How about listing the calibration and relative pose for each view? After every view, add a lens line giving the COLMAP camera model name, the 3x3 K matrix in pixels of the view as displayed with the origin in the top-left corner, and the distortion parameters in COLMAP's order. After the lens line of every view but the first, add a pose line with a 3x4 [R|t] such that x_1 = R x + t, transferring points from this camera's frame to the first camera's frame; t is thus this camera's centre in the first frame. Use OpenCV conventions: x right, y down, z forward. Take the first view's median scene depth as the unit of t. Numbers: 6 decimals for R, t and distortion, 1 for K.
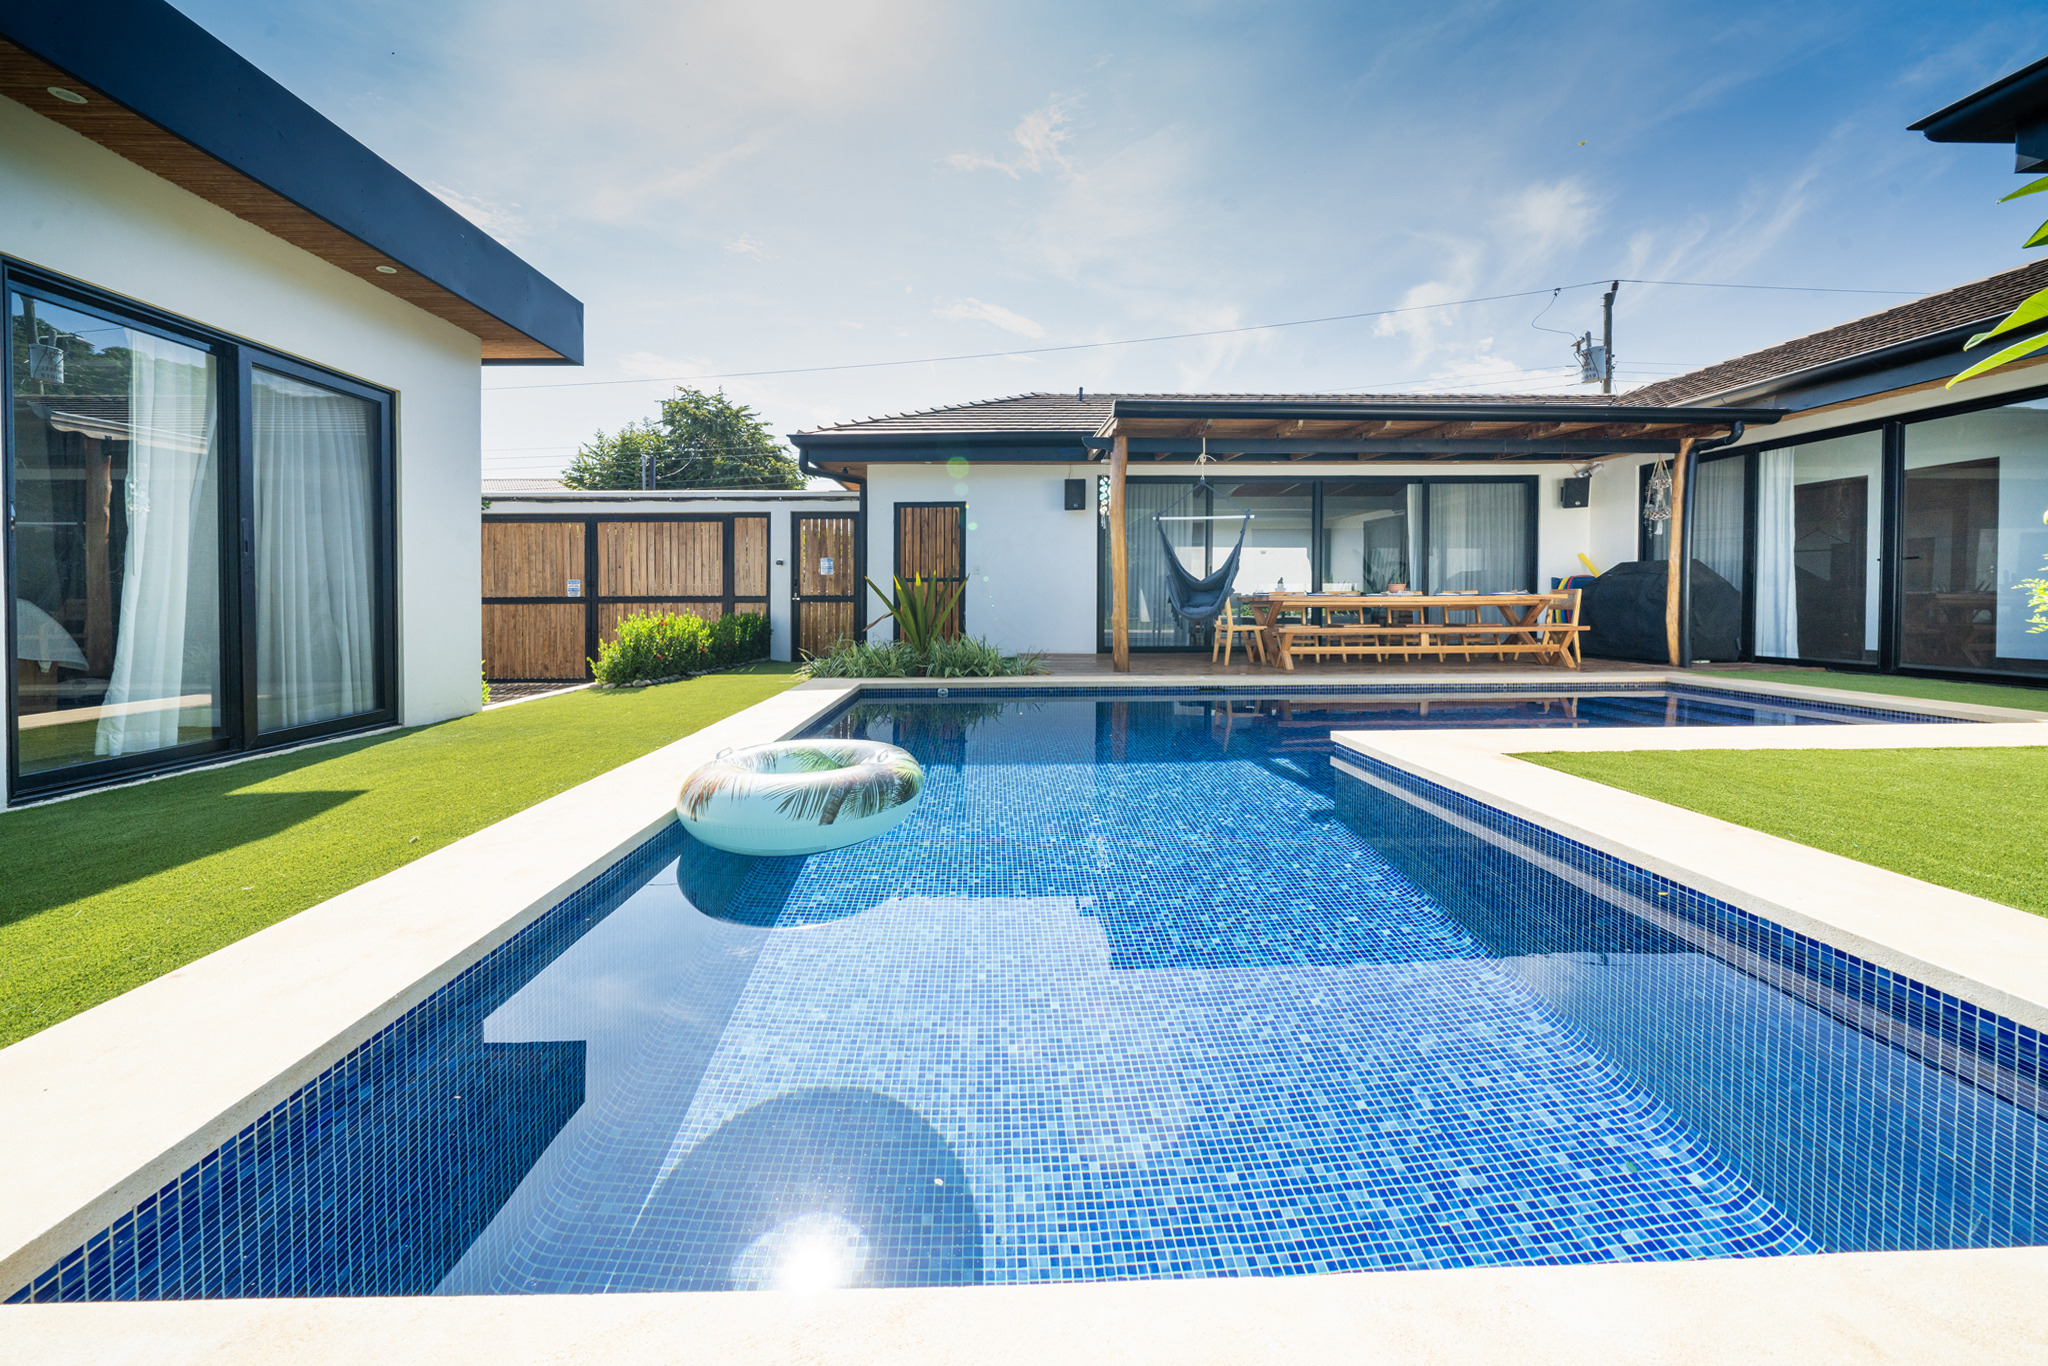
lens RADIAL K [[699.3, 0, 1011.7], [0, 699.3, 595.5], [0, 0, 1]] dist [-0.003290, -0.000085]
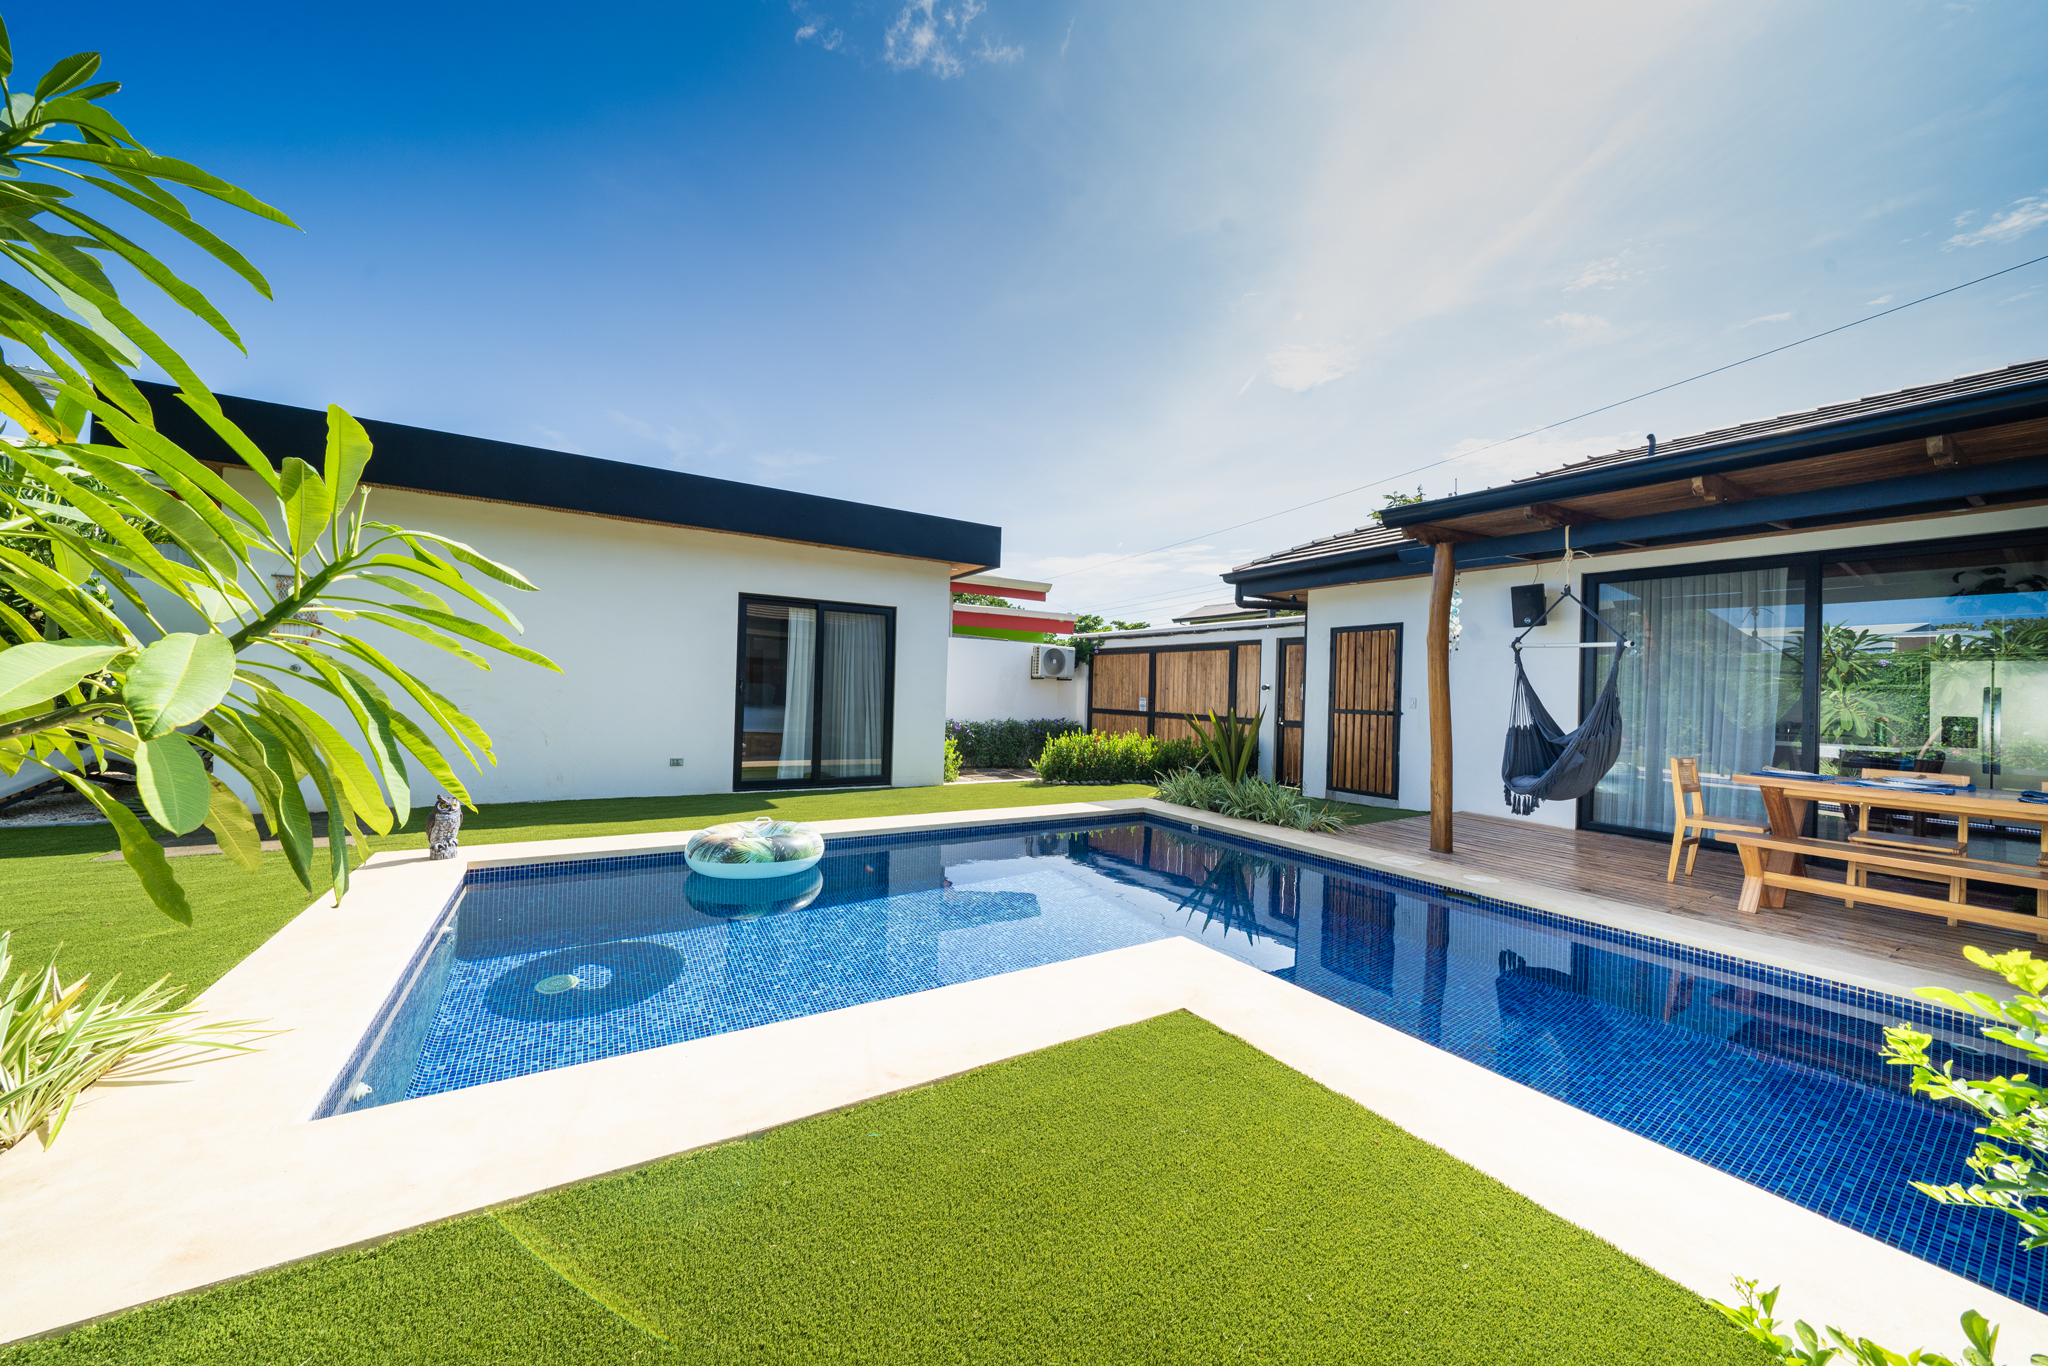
lens RADIAL K [[699.3, 0, 1010.8], [0, 699.3, 687.1], [0, 0, 1]] dist [-0.003290, -0.000085]
pose [[0.476780, 0.016527, -0.878867, 0.473202], [-0.025040, 0.999673, 0.005214, -0.049777], [0.878666, 0.019521, 0.477038, 0.181766]]
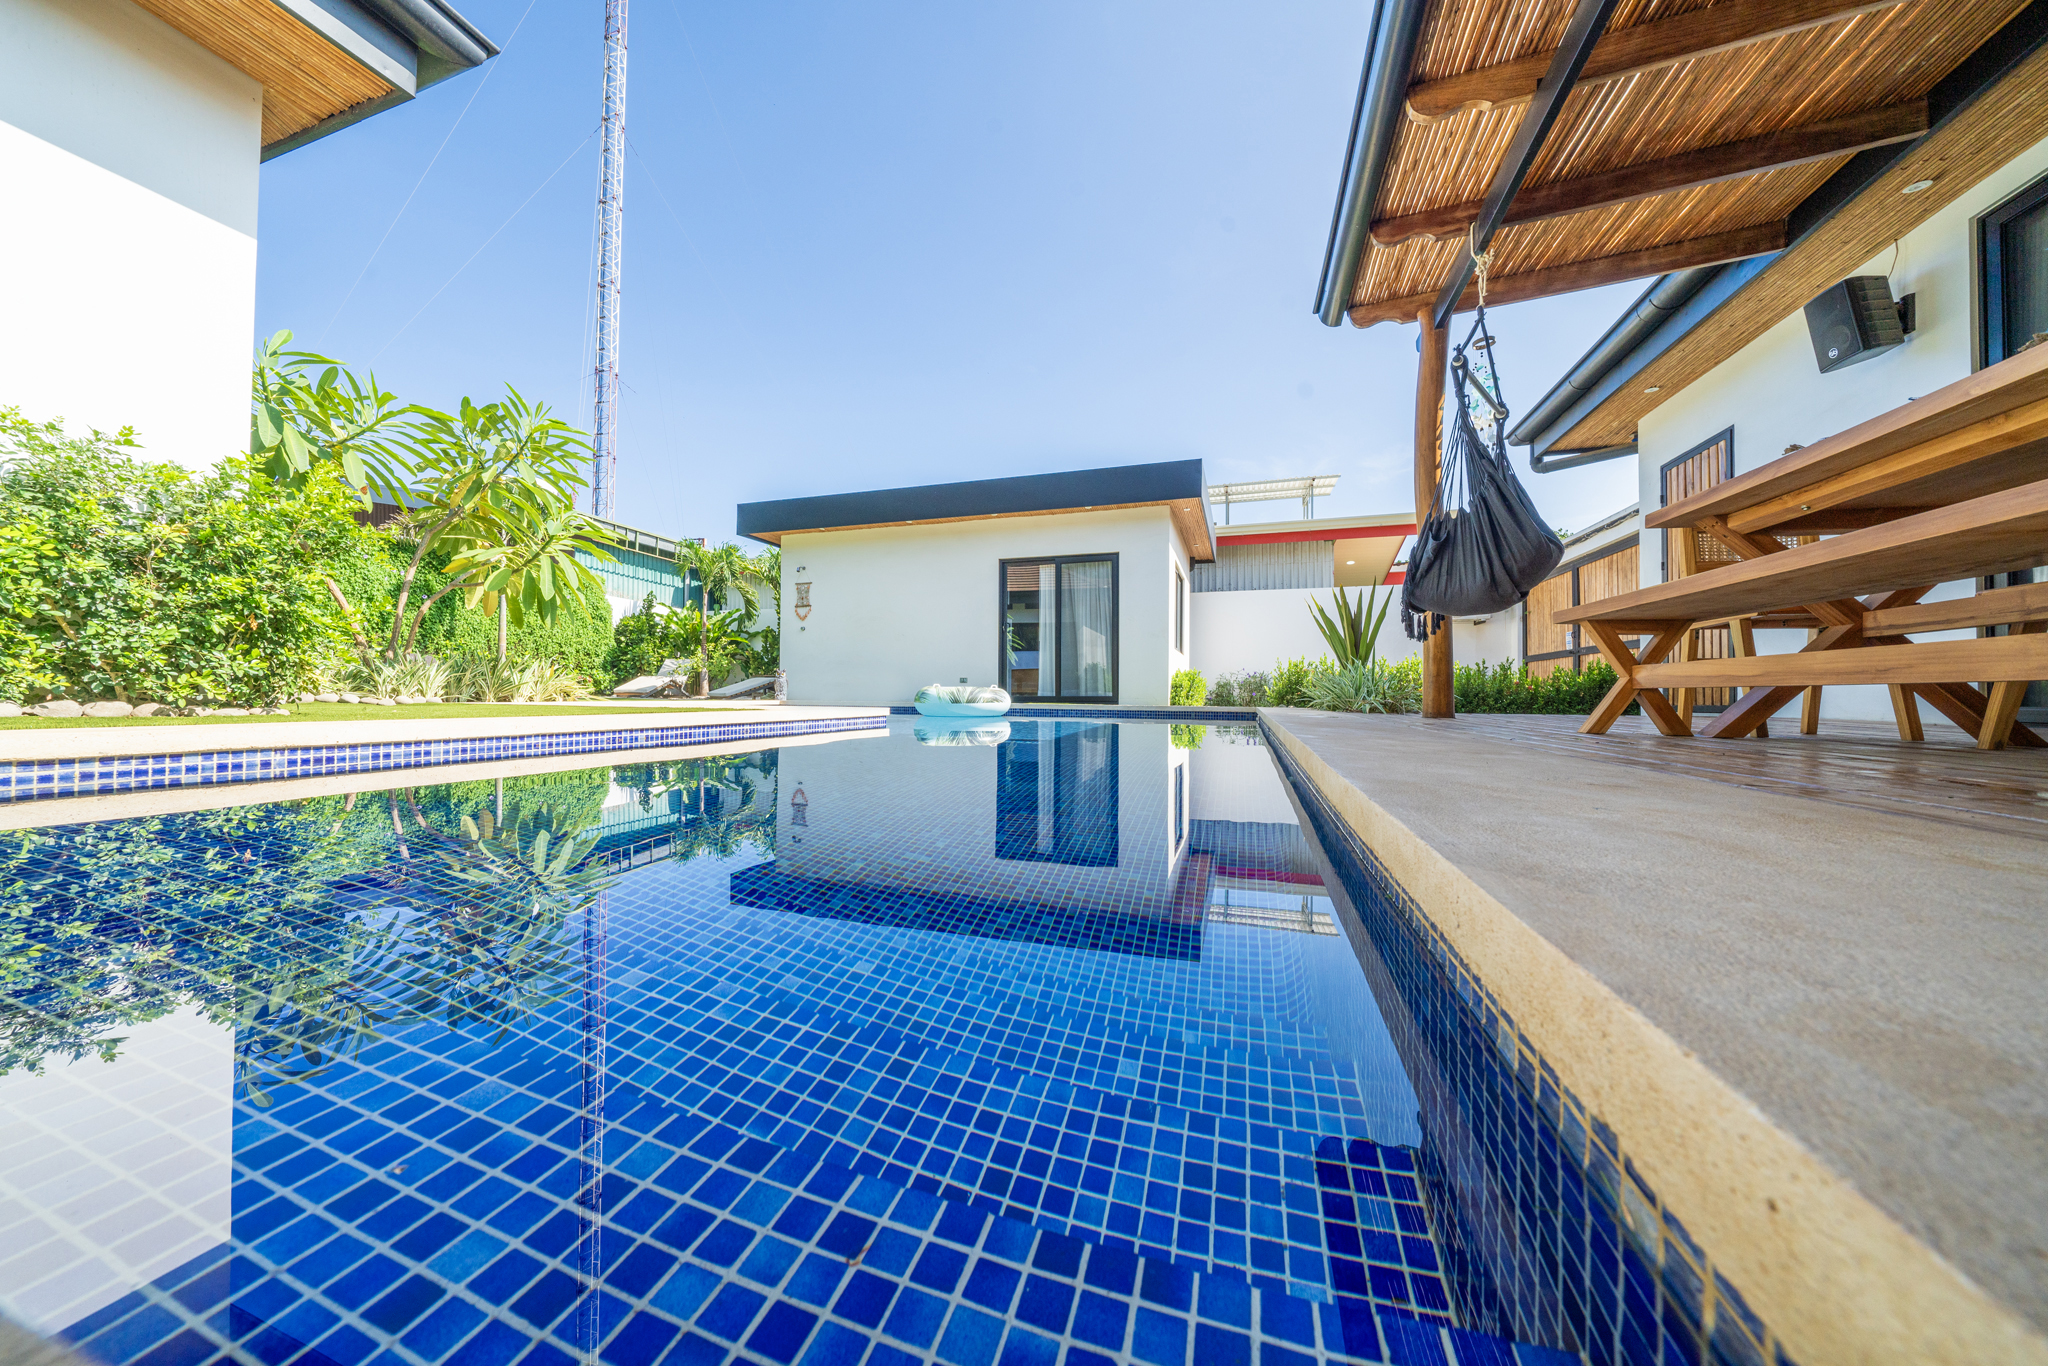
lens RADIAL K [[699.3, 0, 1014.5], [0, 699.3, 689.2], [0, 0, 1]] dist [-0.003290, -0.000085]
pose [[-0.356365, -0.010025, -0.934293, 0.658543], [0.004204, 0.999915, -0.012332, 0.081748], [0.934337, -0.008322, -0.356293, 0.731660]]
